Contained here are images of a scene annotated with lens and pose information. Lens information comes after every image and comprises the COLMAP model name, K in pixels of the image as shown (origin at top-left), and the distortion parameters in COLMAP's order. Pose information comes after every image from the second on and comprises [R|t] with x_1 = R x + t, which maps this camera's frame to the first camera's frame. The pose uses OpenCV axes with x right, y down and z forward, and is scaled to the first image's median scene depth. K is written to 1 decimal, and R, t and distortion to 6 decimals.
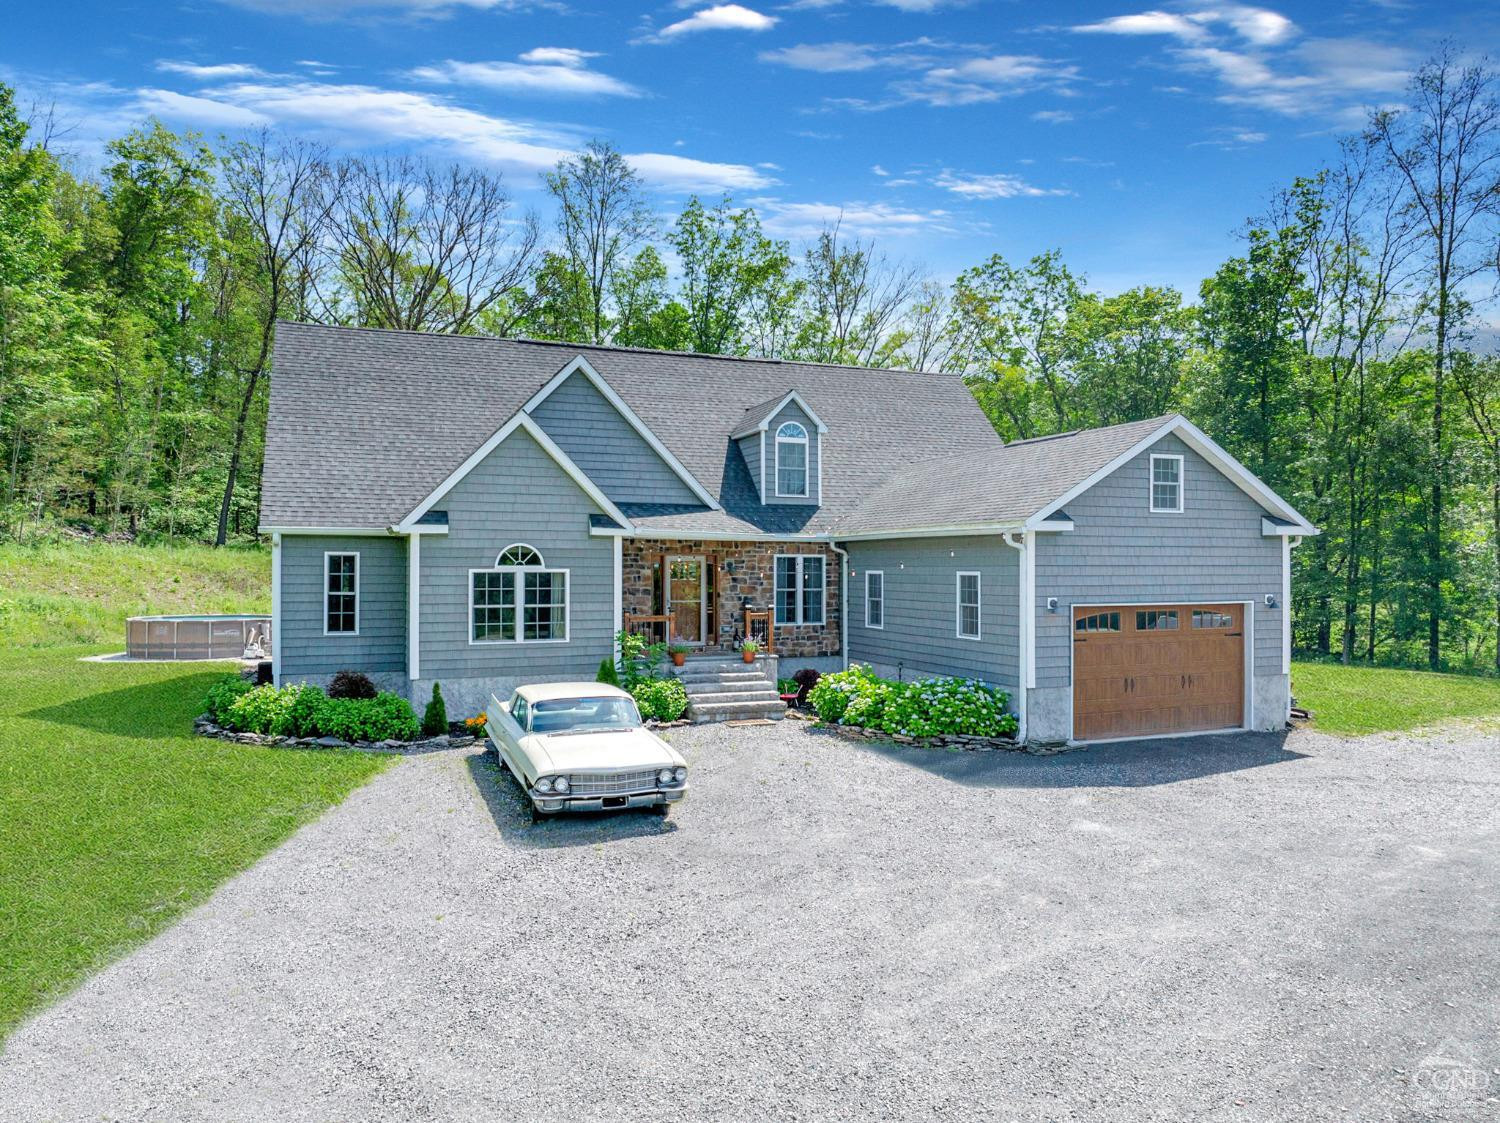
lens RADIAL K [[1036.6, 0, 750.0], [0, 1036.6, 561.5], [0, 0, 1]] dist [-0.023920, -0.001213]
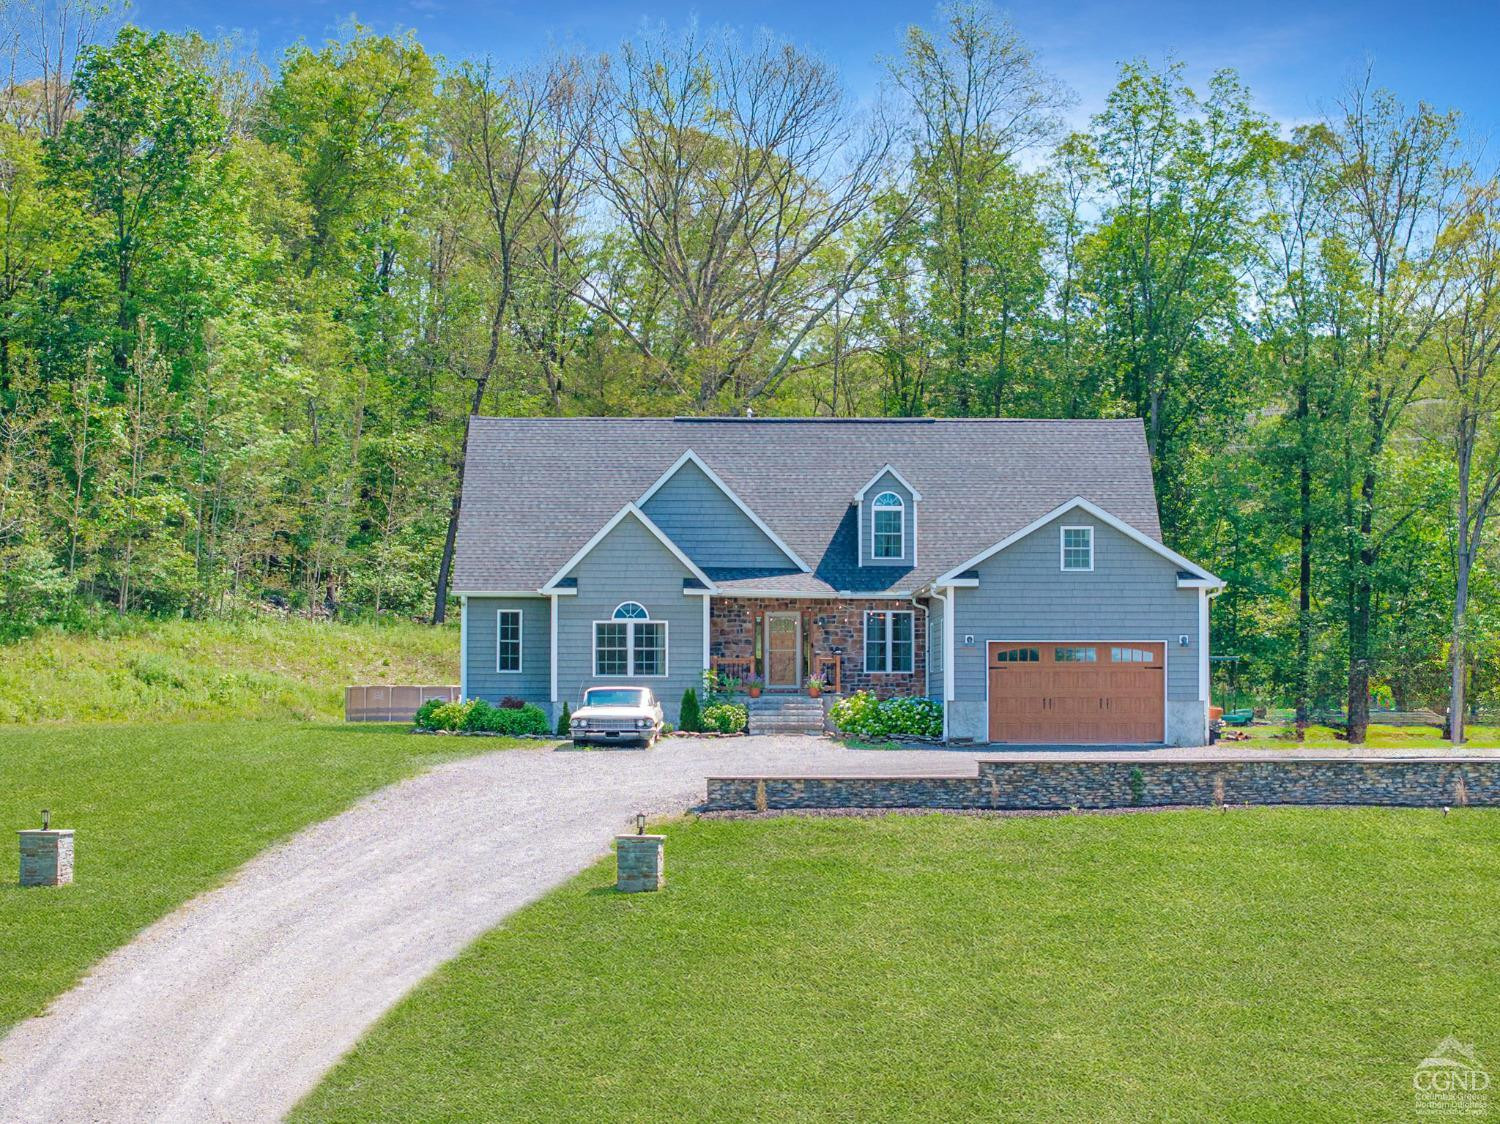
lens RADIAL K [[2939.4, 0, 750.0], [0, 2939.4, 562.0], [0, 0, 1]] dist [0.168598, -0.079467]
pose [[0.930227, -0.017436, -0.366569, 1.130750], [0.000729, 0.998956, -0.045667, 0.090469], [0.366983, 0.042213, 0.929269, -2.124146]]
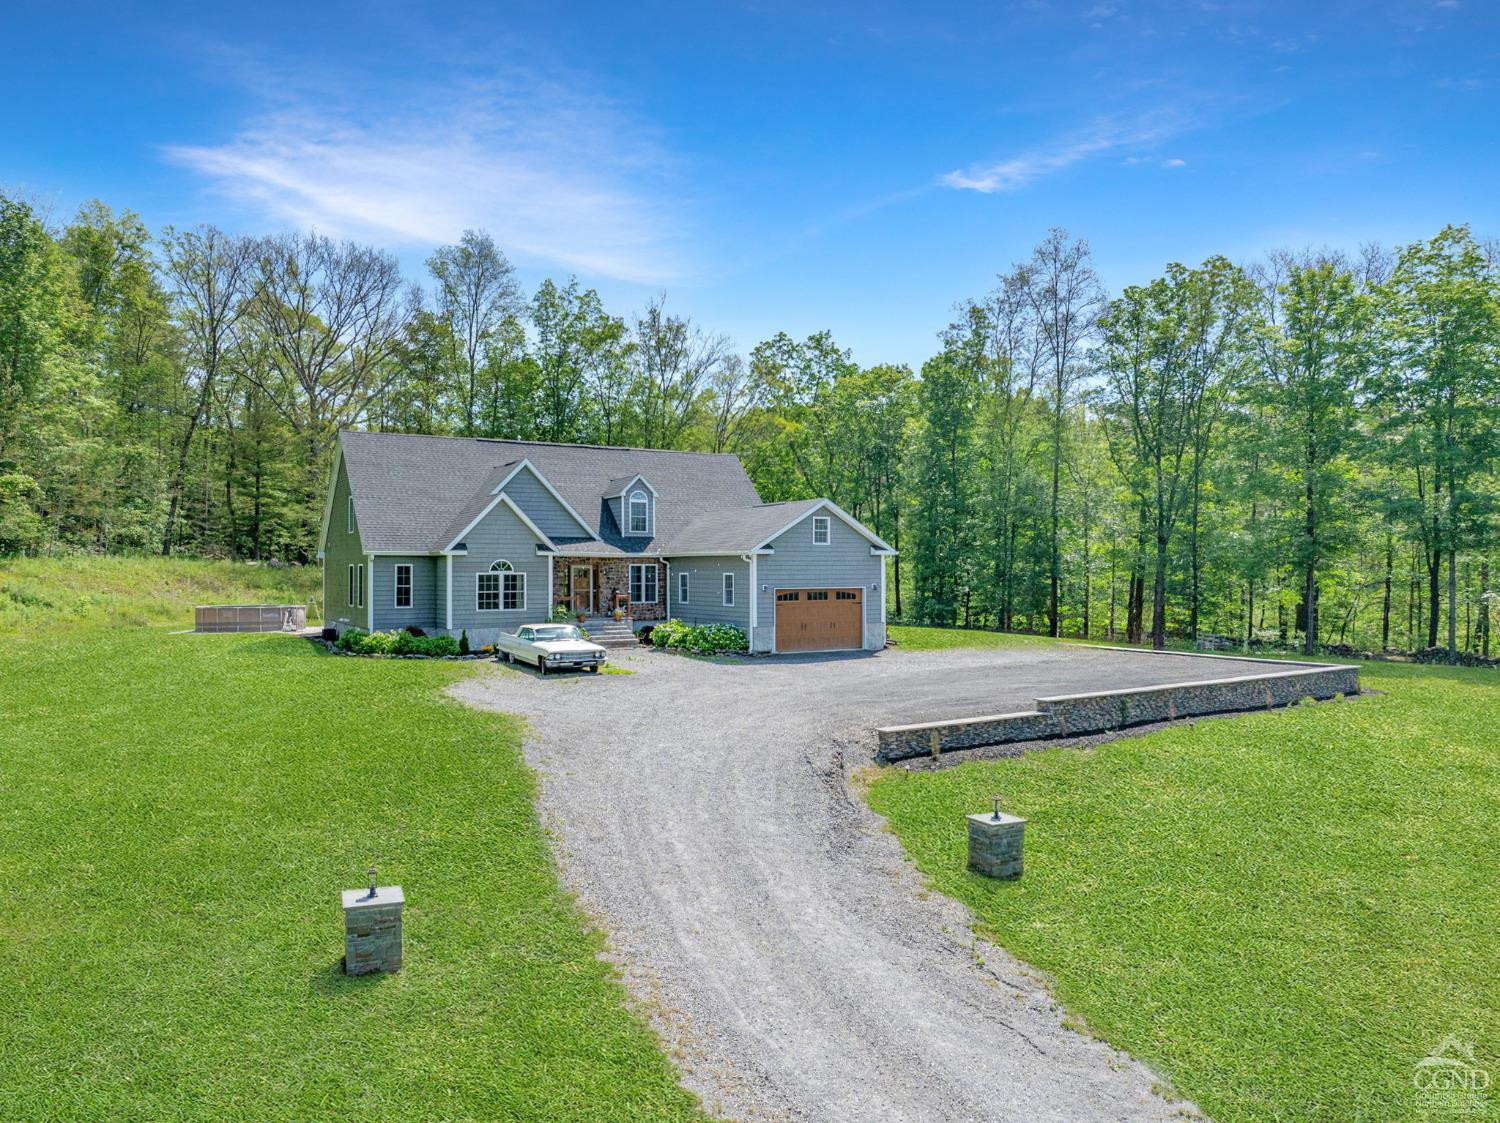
lens RADIAL K [[1036.6, 0, 750.0], [0, 1036.6, 561.5], [0, 0, 1]] dist [-0.023920, -0.001213]
pose [[0.985481, -0.002557, 0.169768, -0.080157], [0.003231, 0.999988, -0.003693, -0.004457], [-0.169757, 0.004188, 0.985477, -0.867256]]
